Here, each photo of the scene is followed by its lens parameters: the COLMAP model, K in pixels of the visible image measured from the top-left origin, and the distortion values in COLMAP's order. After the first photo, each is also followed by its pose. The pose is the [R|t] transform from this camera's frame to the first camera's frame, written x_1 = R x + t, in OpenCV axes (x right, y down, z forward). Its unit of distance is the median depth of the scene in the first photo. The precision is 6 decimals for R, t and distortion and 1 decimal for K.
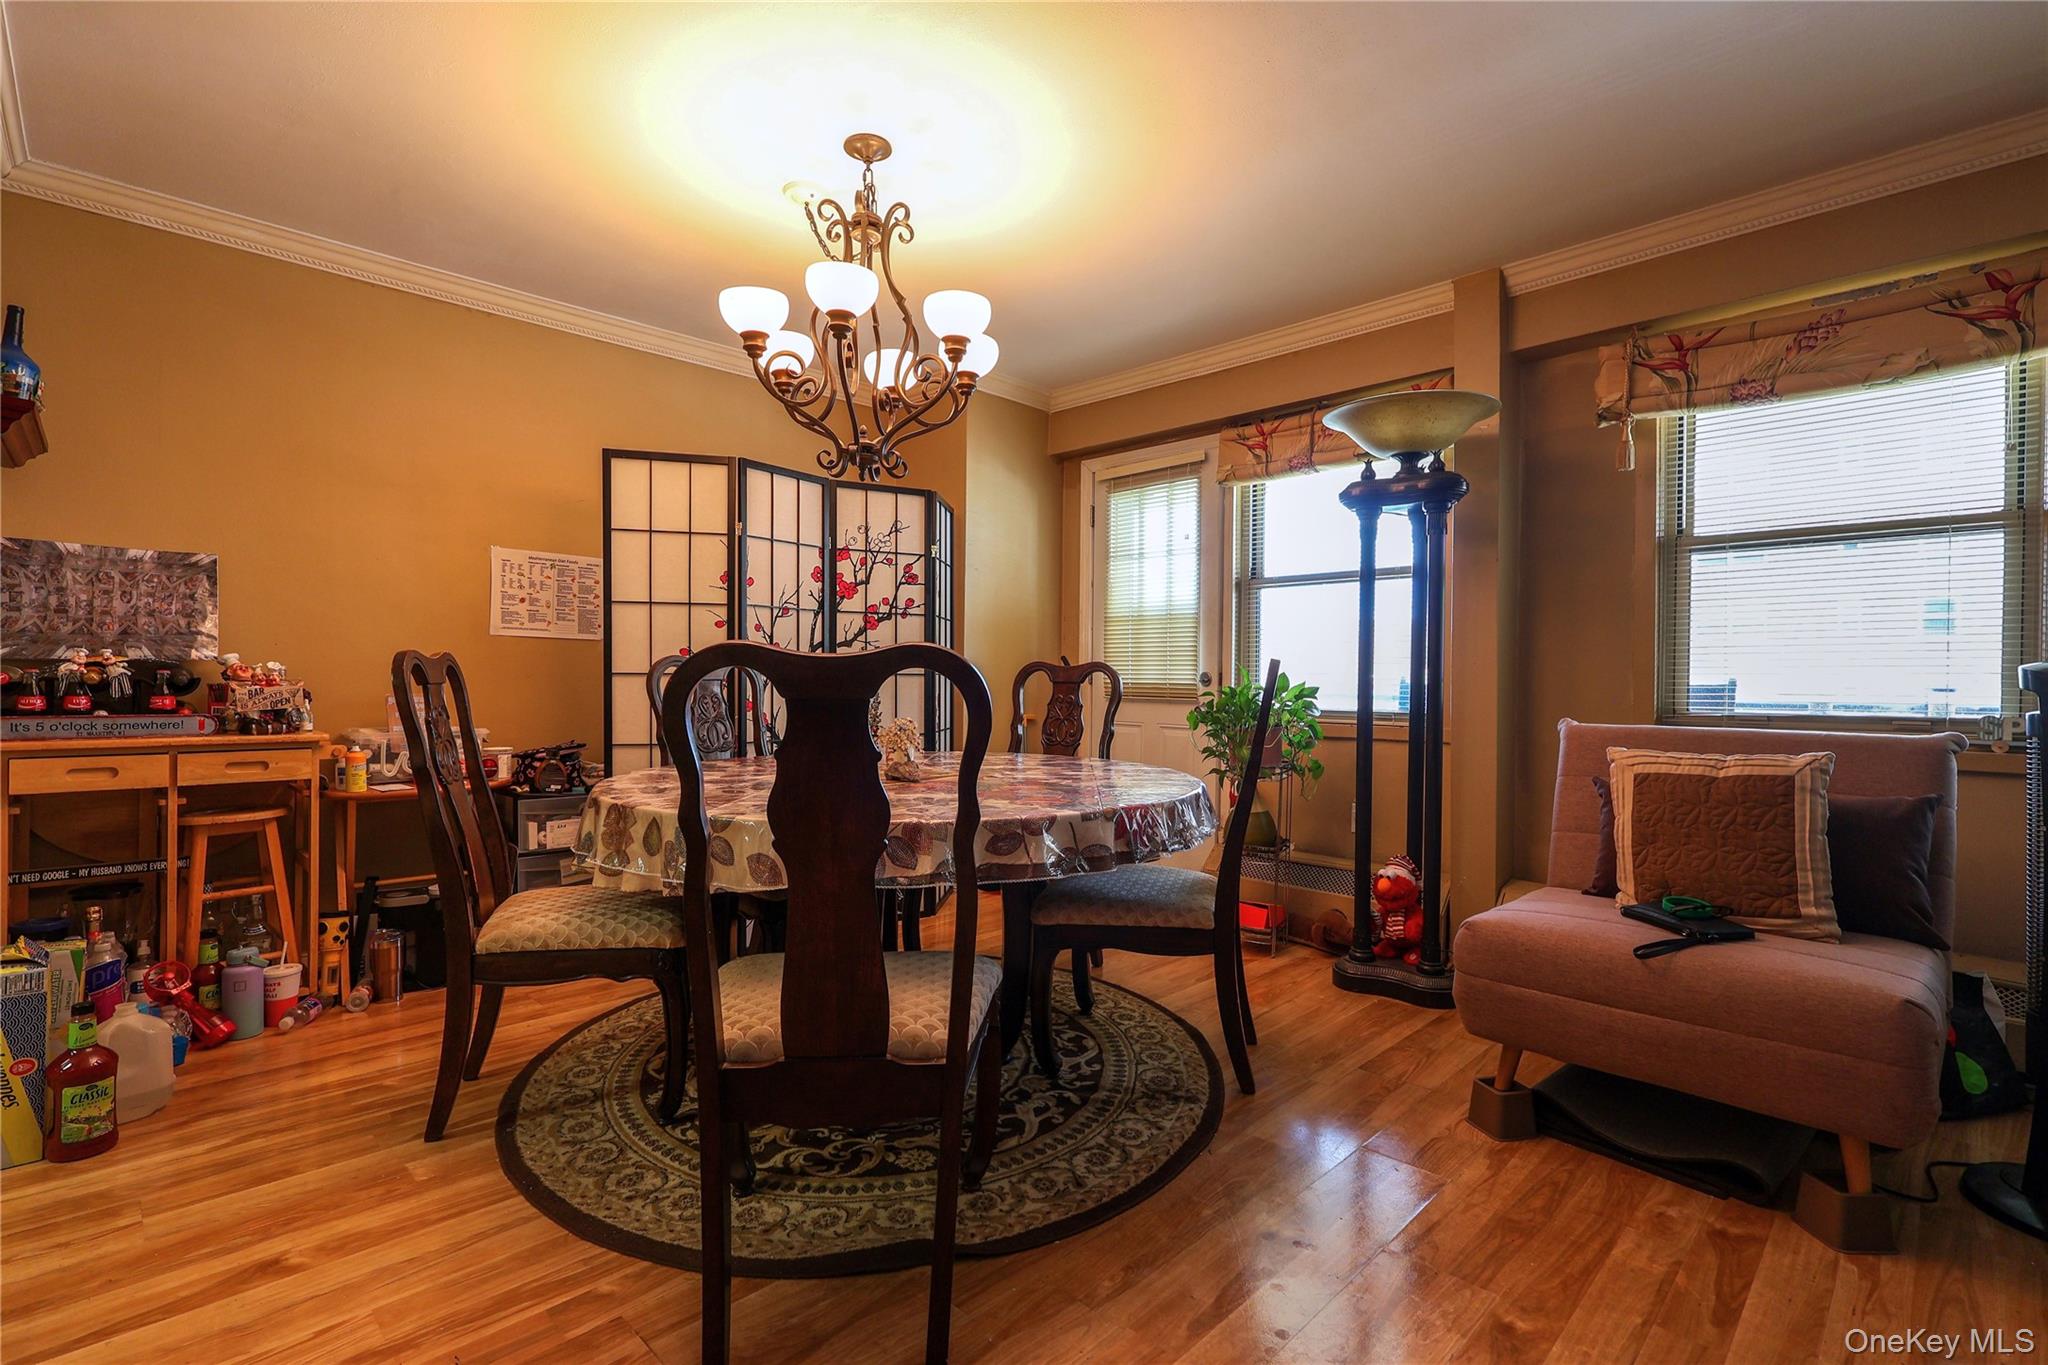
lens RADIAL K [[943.4, 0, 1012.4], [0, 943.4, 690.9], [0, 0, 1]] dist [-0.002727, 0.000562]
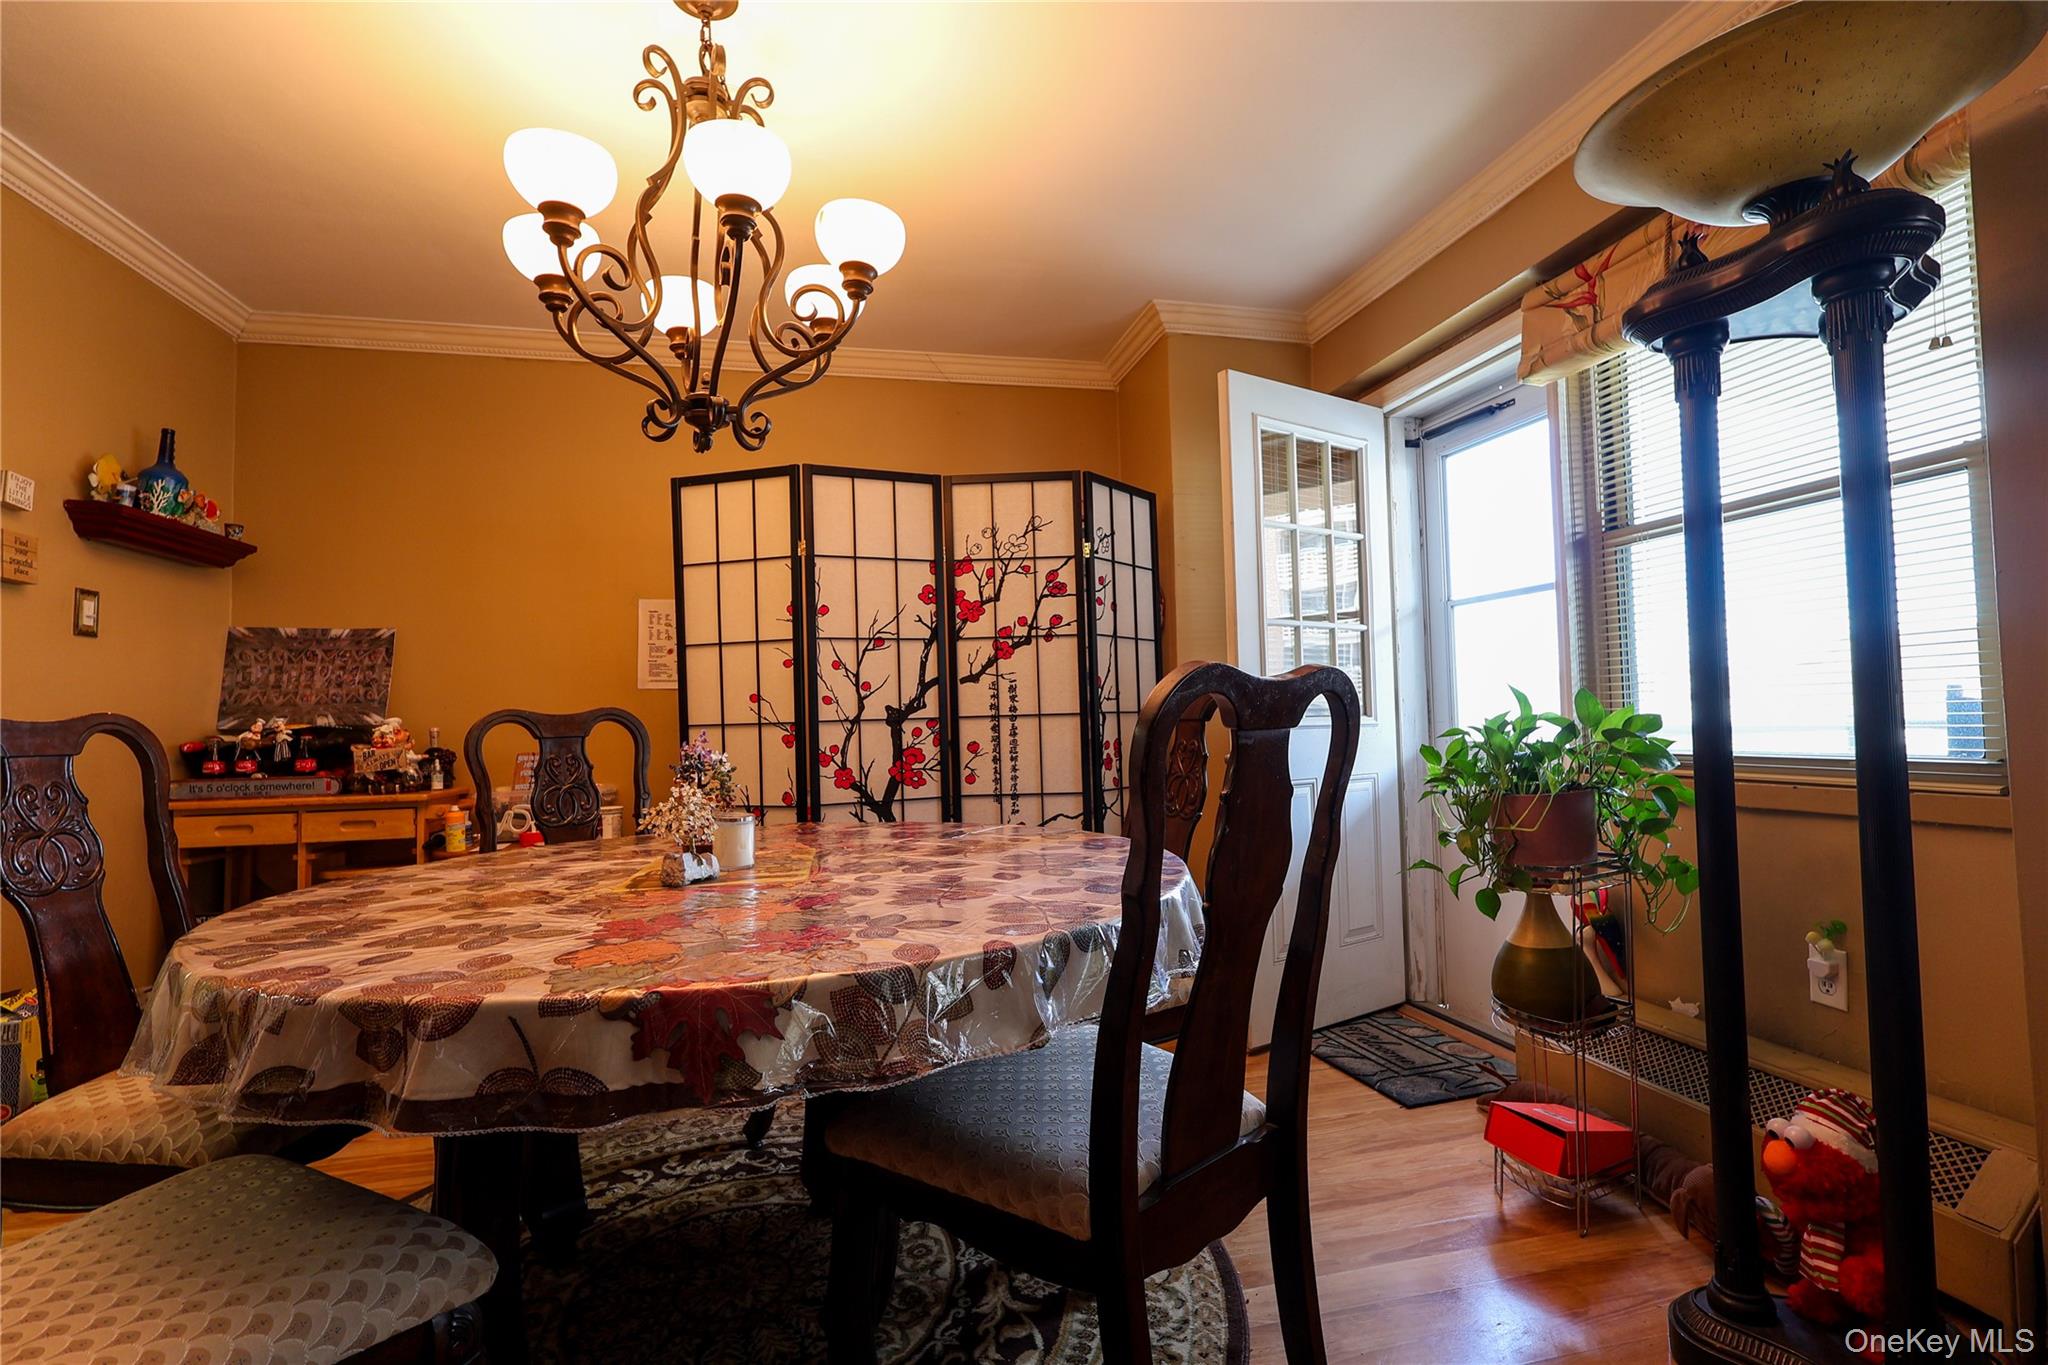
lens RADIAL K [[943.4, 0, 1012.4], [0, 943.4, 690.9], [0, 0, 1]] dist [-0.002727, 0.000562]
pose [[0.852464, -0.046513, -0.520713, 0.272230], [0.024594, 0.998499, -0.048928, -0.000232], [0.522208, 0.028903, 0.852328, 0.354858]]
